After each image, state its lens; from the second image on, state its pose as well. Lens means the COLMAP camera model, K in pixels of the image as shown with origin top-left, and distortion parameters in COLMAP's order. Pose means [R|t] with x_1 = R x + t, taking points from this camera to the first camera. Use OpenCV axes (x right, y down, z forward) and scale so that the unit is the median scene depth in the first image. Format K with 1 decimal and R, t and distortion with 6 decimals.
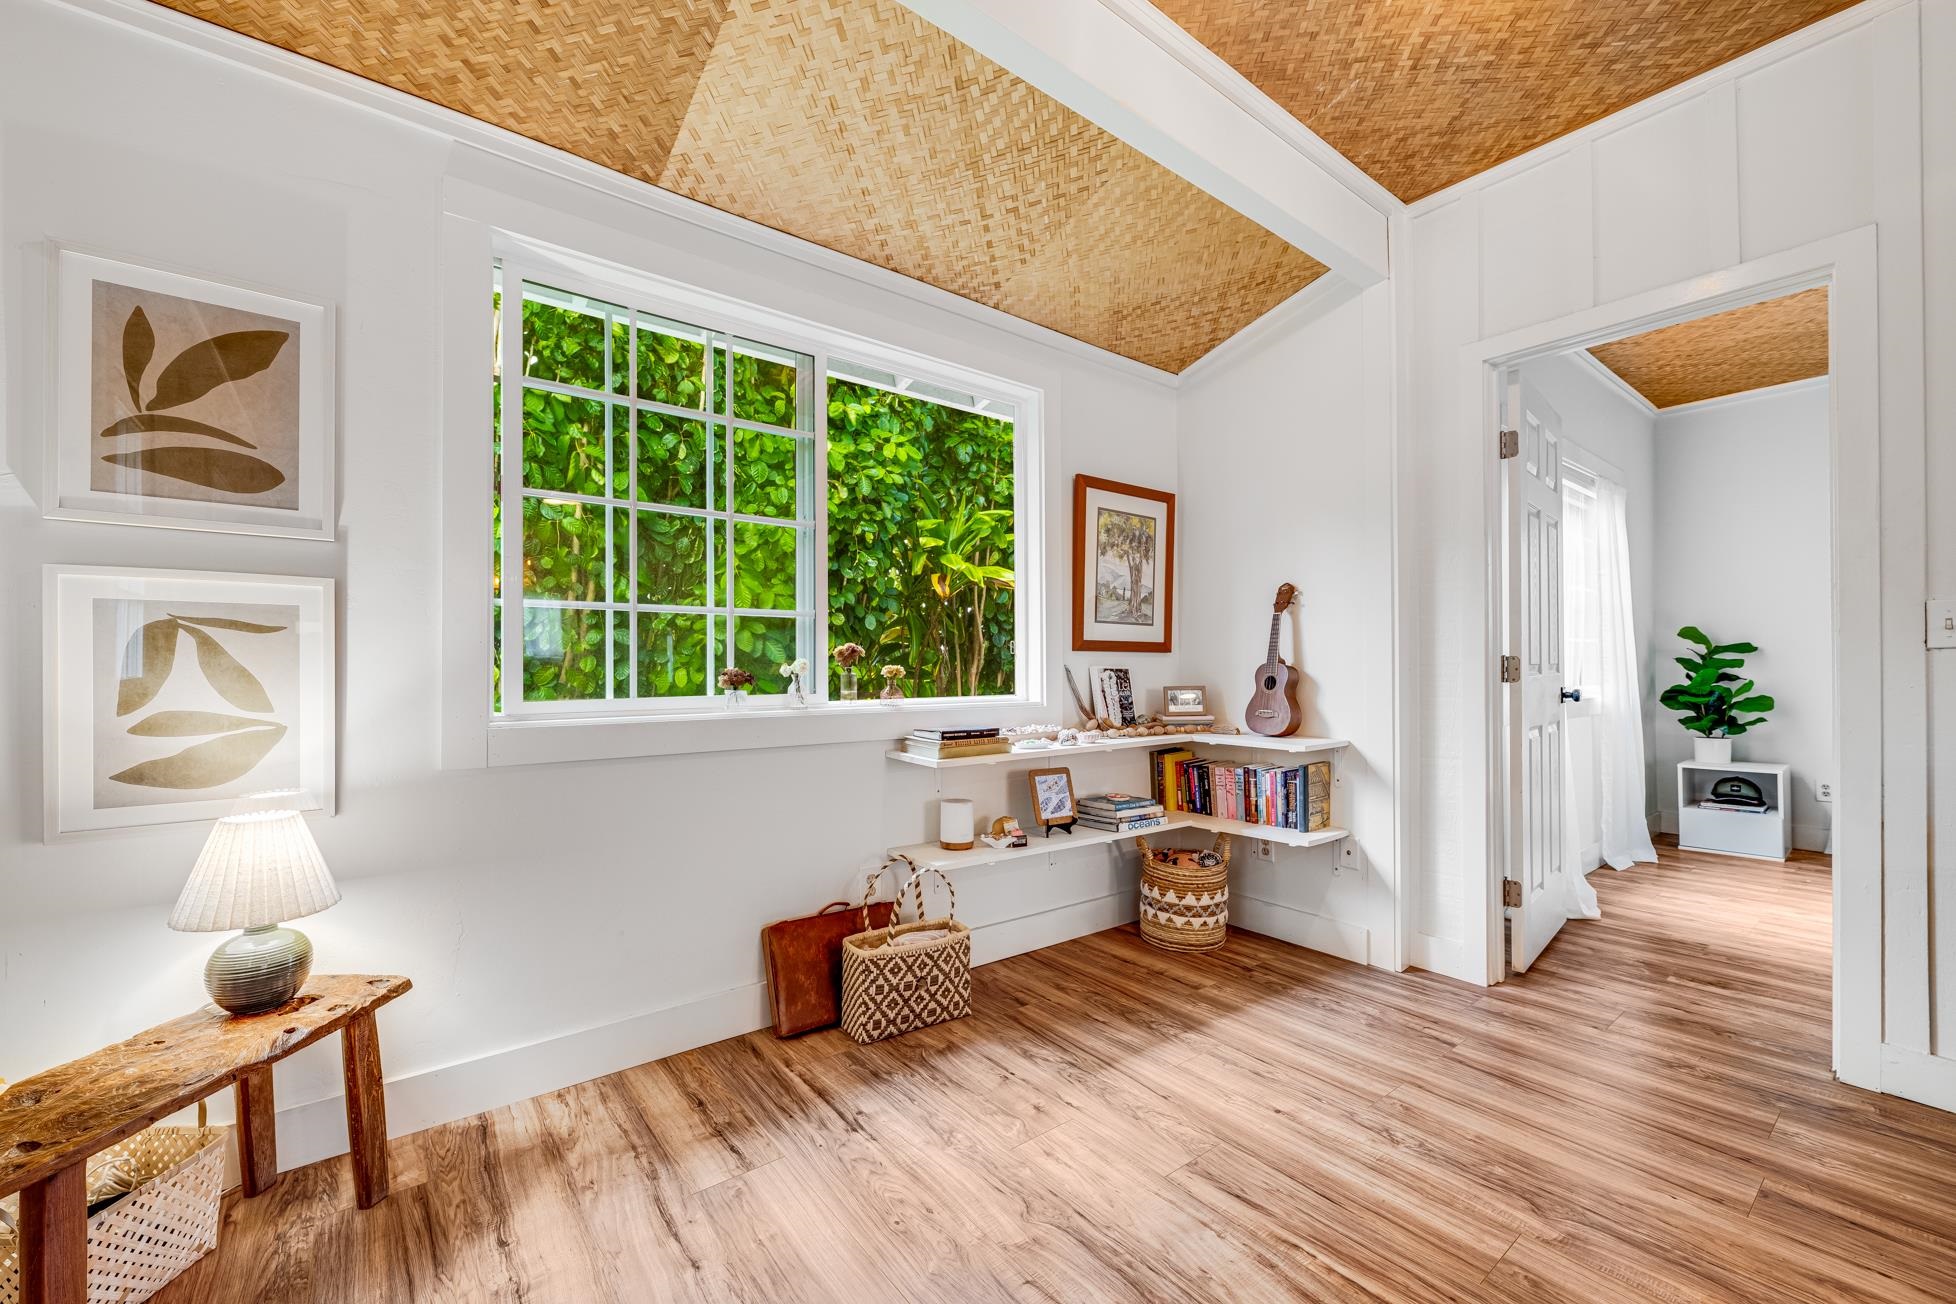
lens RADIAL K [[786.3, 0, 981.0], [0, 786.3, 666.9], [0, 0, 1]] dist [-0.000236, -0.000007]
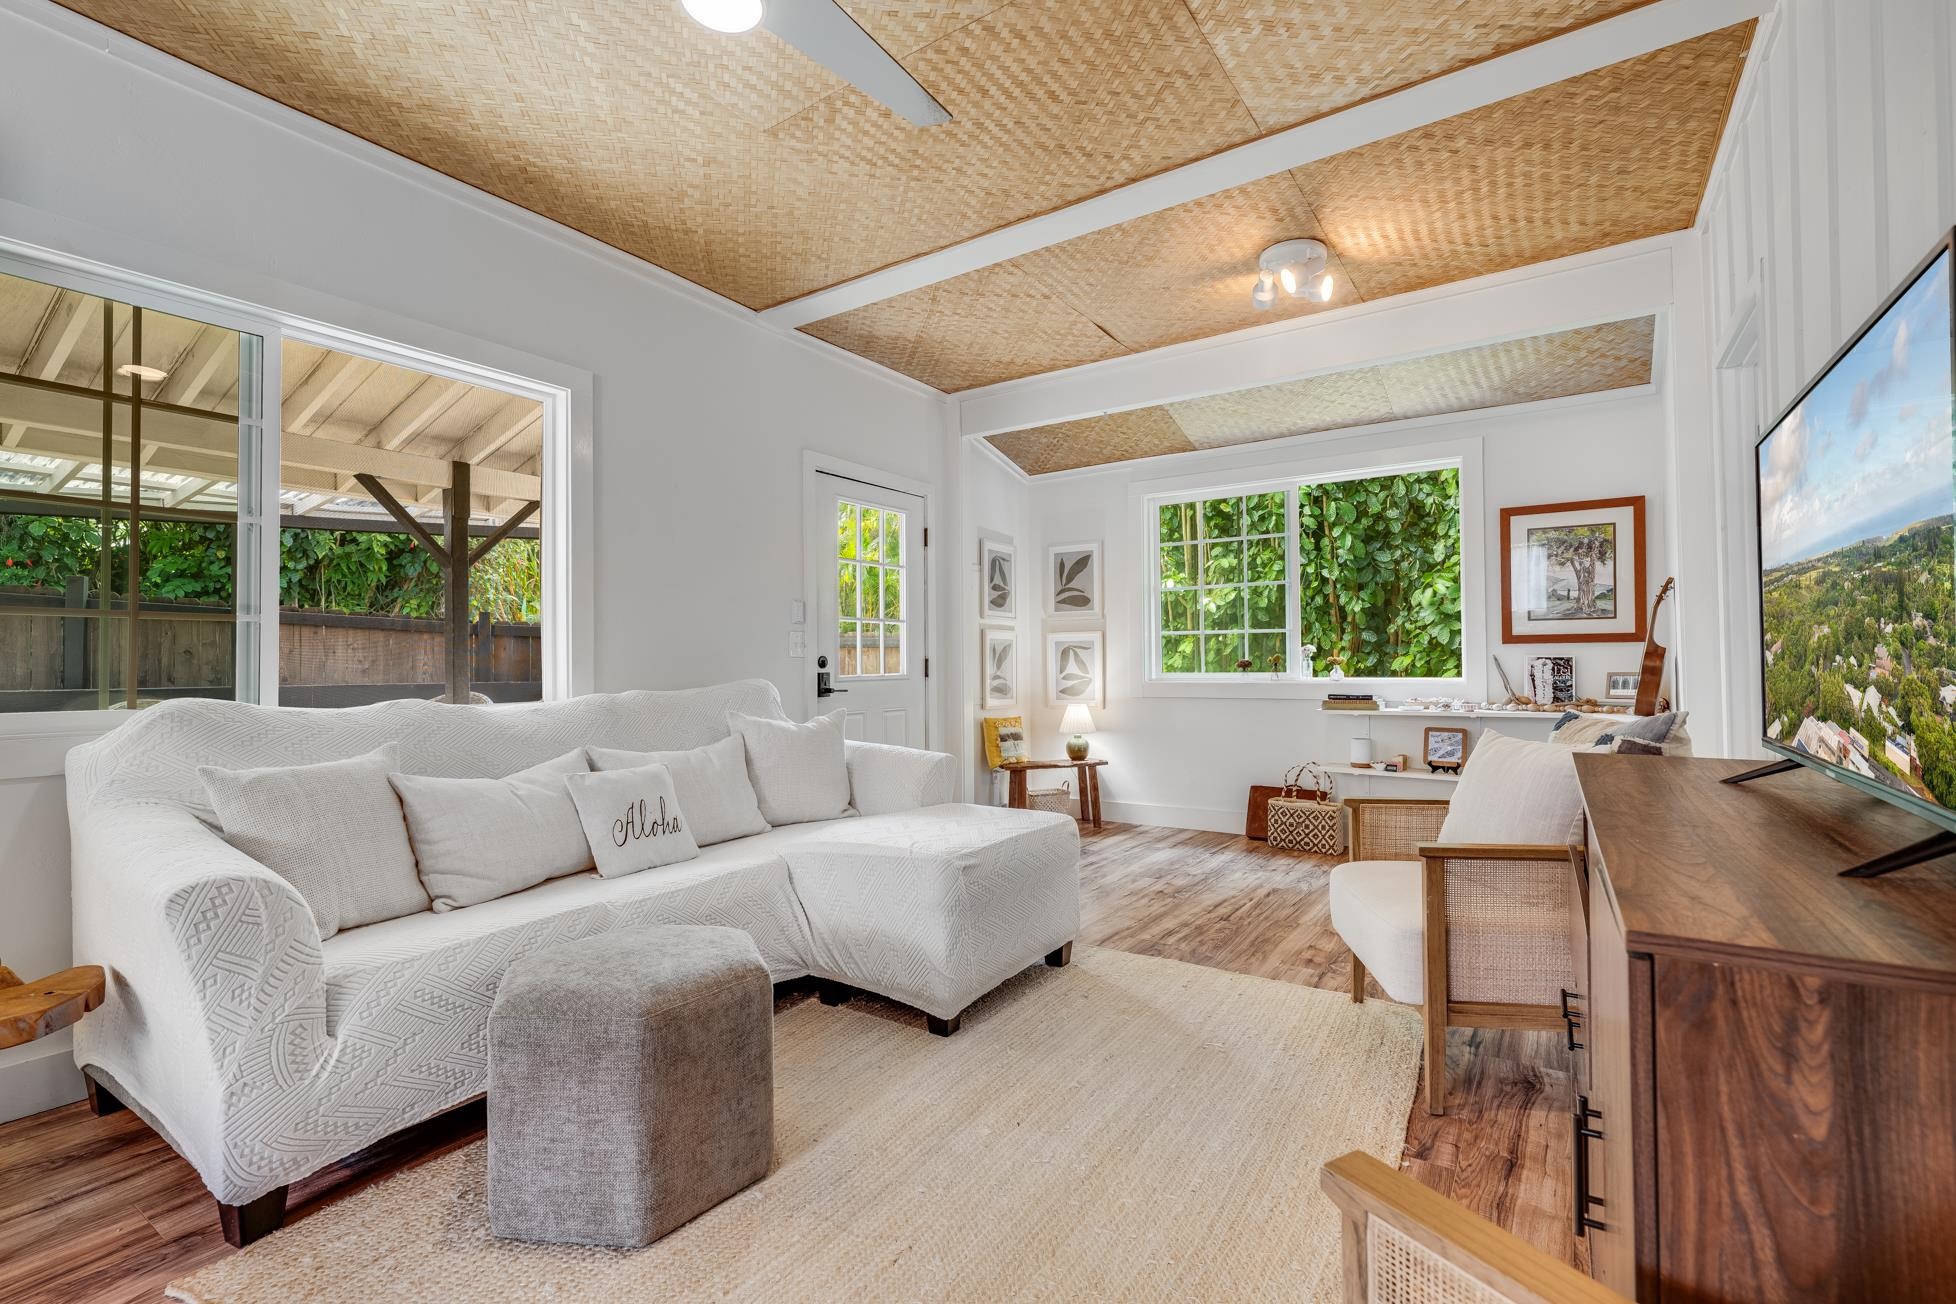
lens RADIAL K [[871.3, 0, 979.3], [0, 871.3, 650.5], [0, 0, 1]] dist [0.000266, 0.000019]
pose [[0.310704, -0.013589, -0.950409, 1.498570], [0.010531, 0.999886, -0.010854, -0.003693], [0.950448, -0.006637, 0.310812, -0.335977]]
